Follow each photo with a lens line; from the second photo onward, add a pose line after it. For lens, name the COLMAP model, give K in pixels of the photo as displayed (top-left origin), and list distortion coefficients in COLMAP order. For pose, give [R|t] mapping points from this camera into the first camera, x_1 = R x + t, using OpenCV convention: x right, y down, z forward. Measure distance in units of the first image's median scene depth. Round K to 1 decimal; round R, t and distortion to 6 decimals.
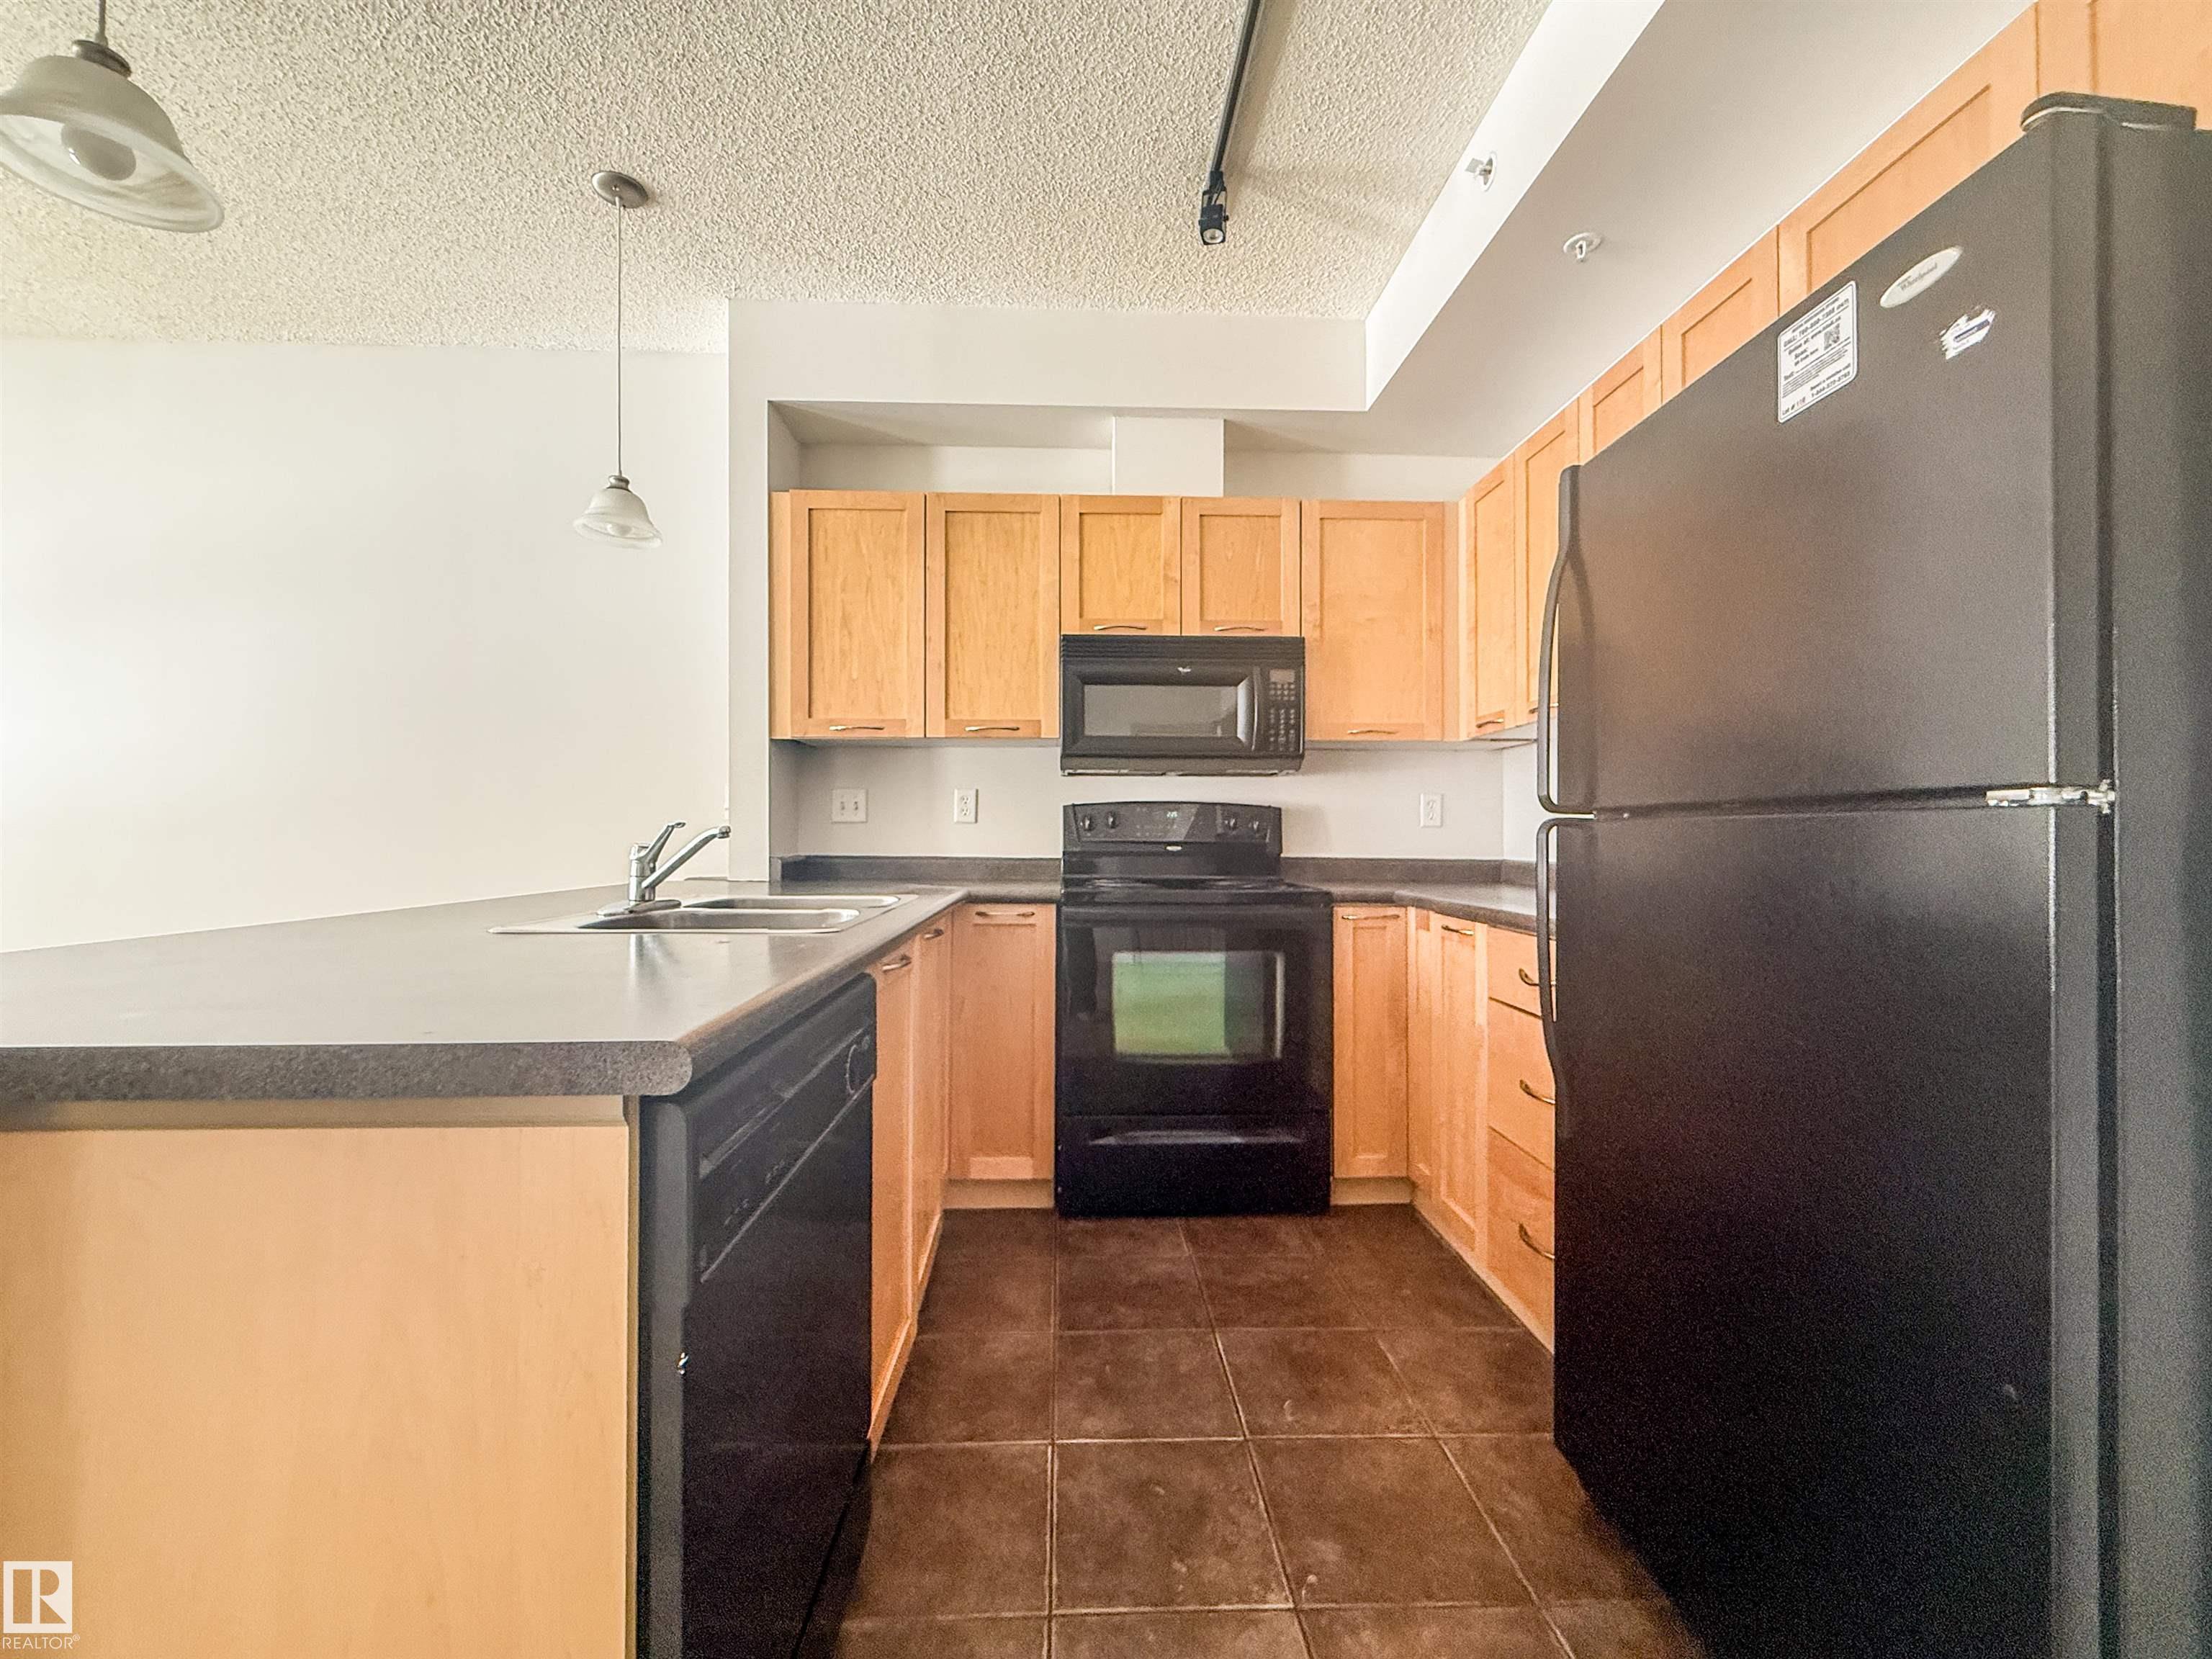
lens RADIAL K [[899.3, 0, 1111.7], [0, 899.3, 819.4], [0, 0, 1]] dist [0.000825, 0.000245]
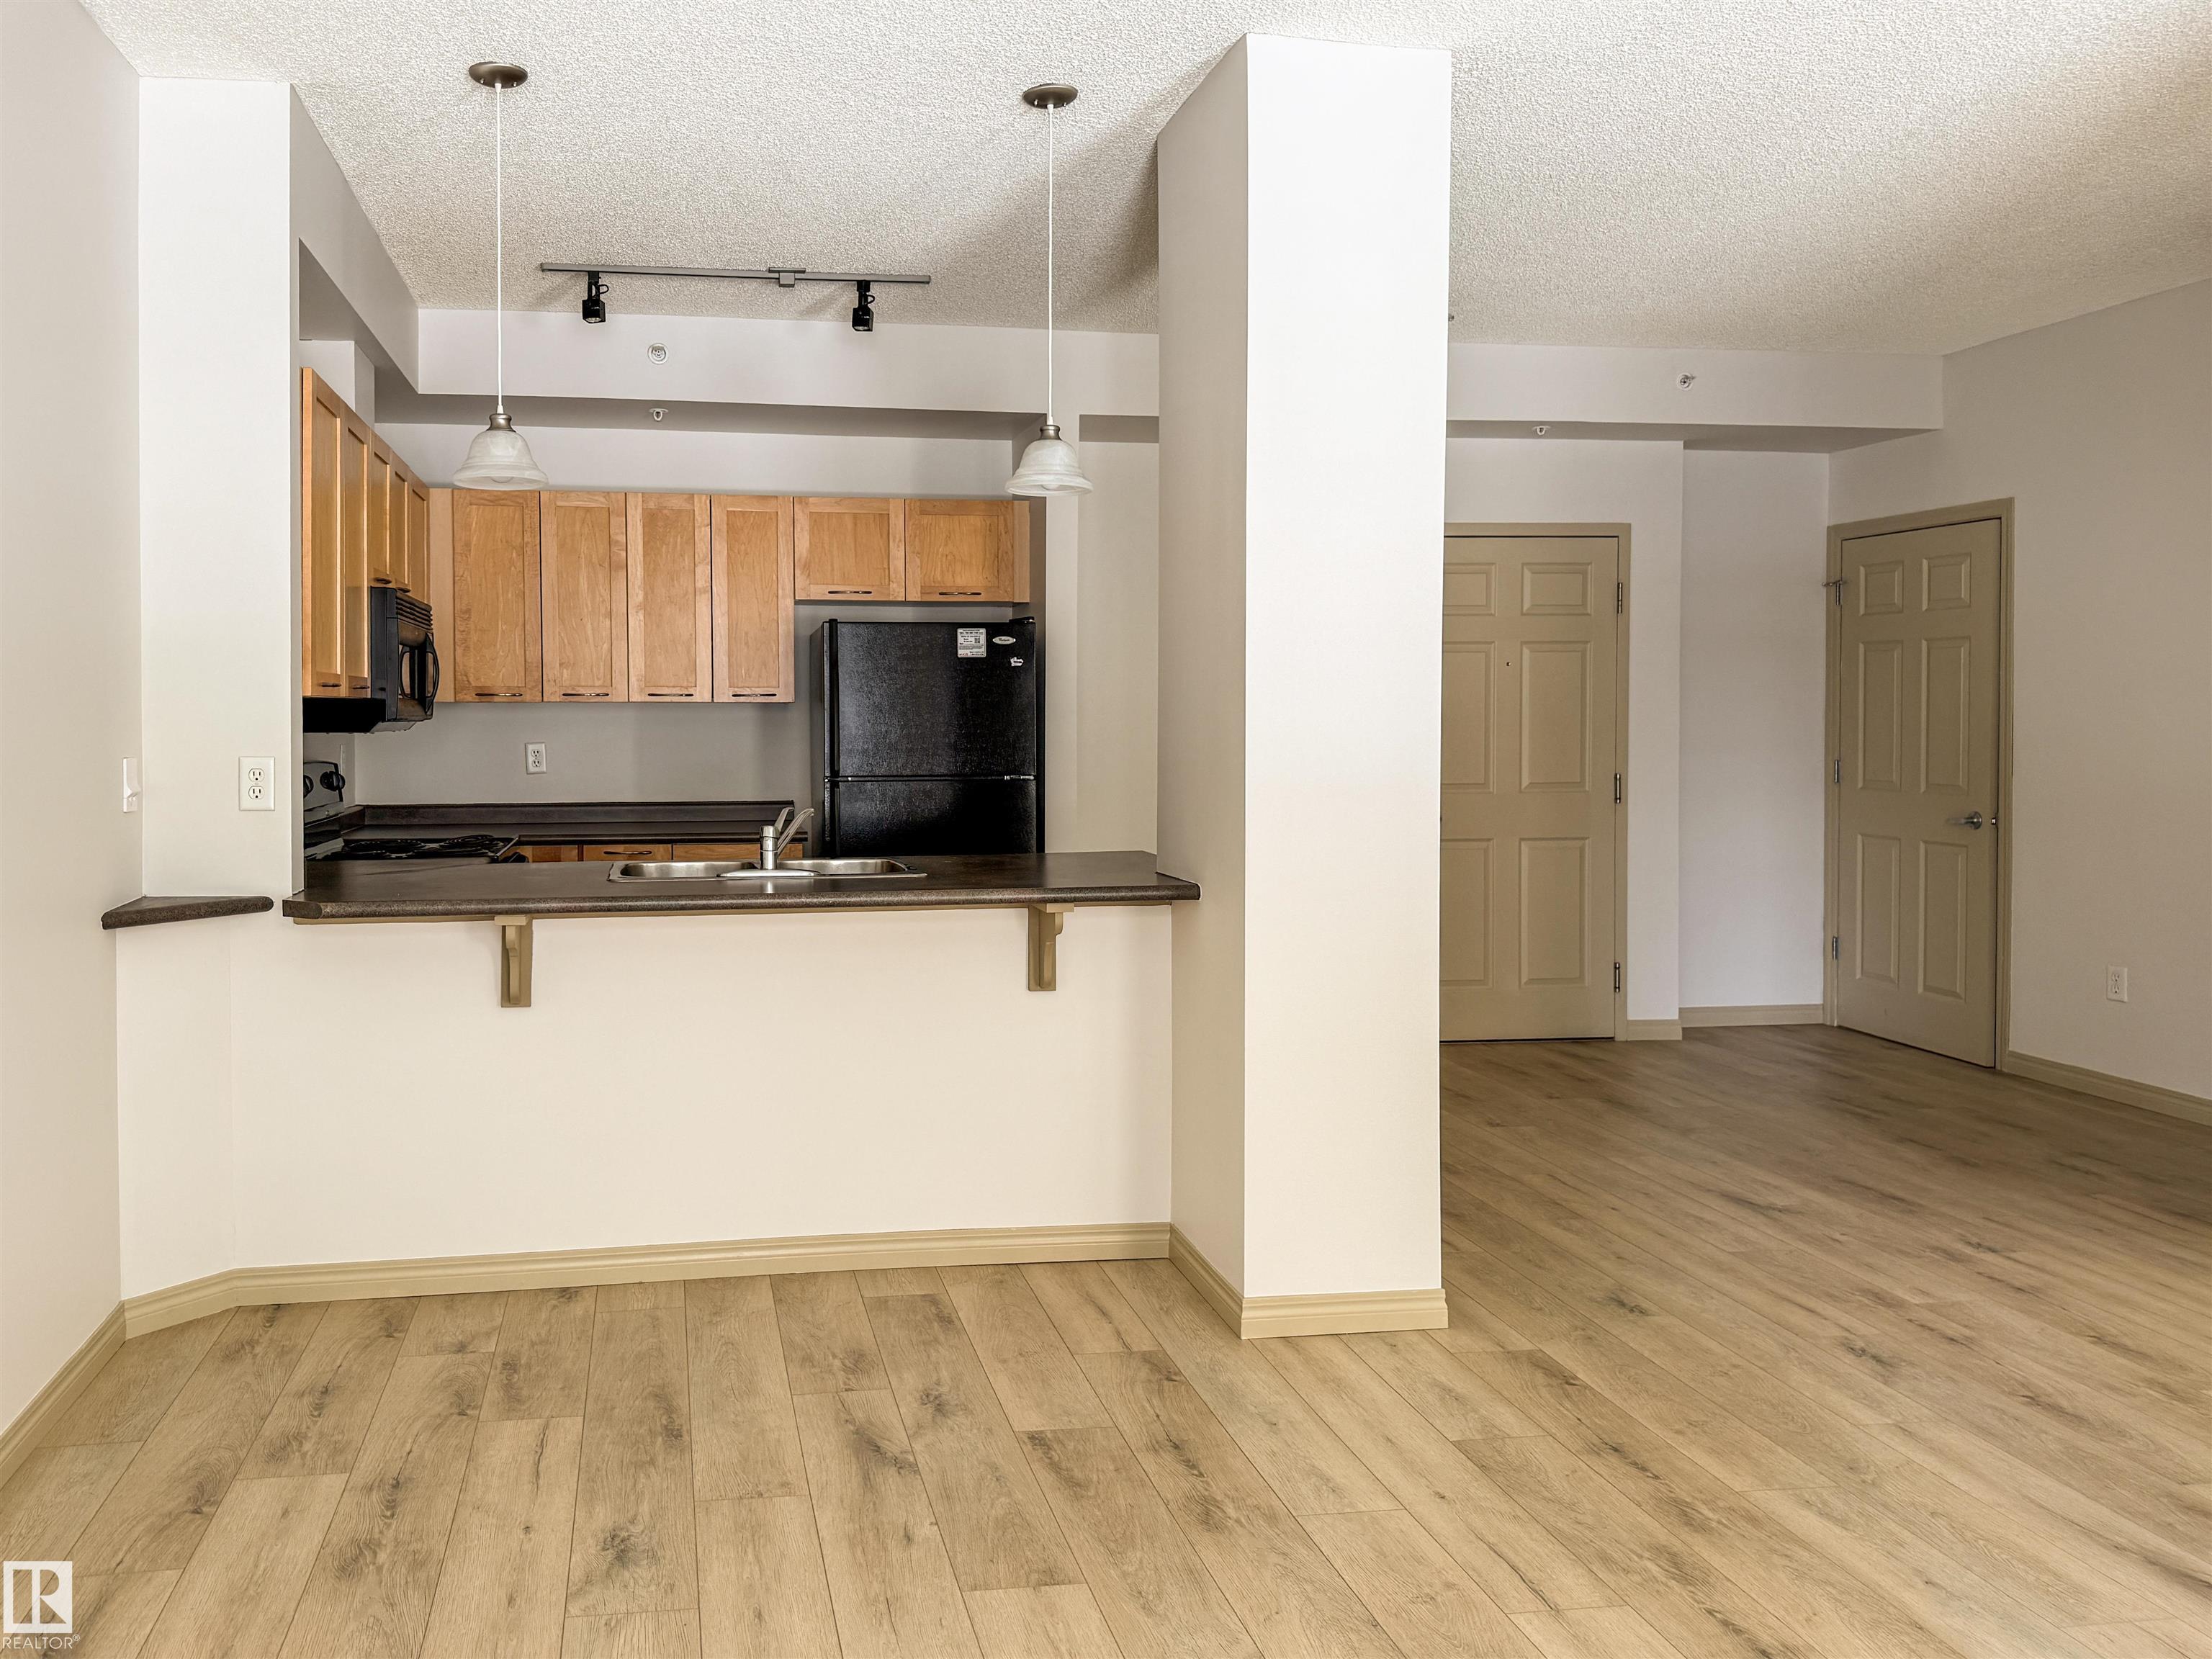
lens RADIAL K [[1667.8, 0, 940.6], [0, 1667.8, 752.8], [0, 0, 1]] dist [0.110674, -0.096854]
pose [[-0.121372, -0.024548, 0.992304, -1.984232], [-0.017151, 0.999597, 0.022631, -0.096270], [-0.992459, -0.014273, -0.121744, 0.702220]]
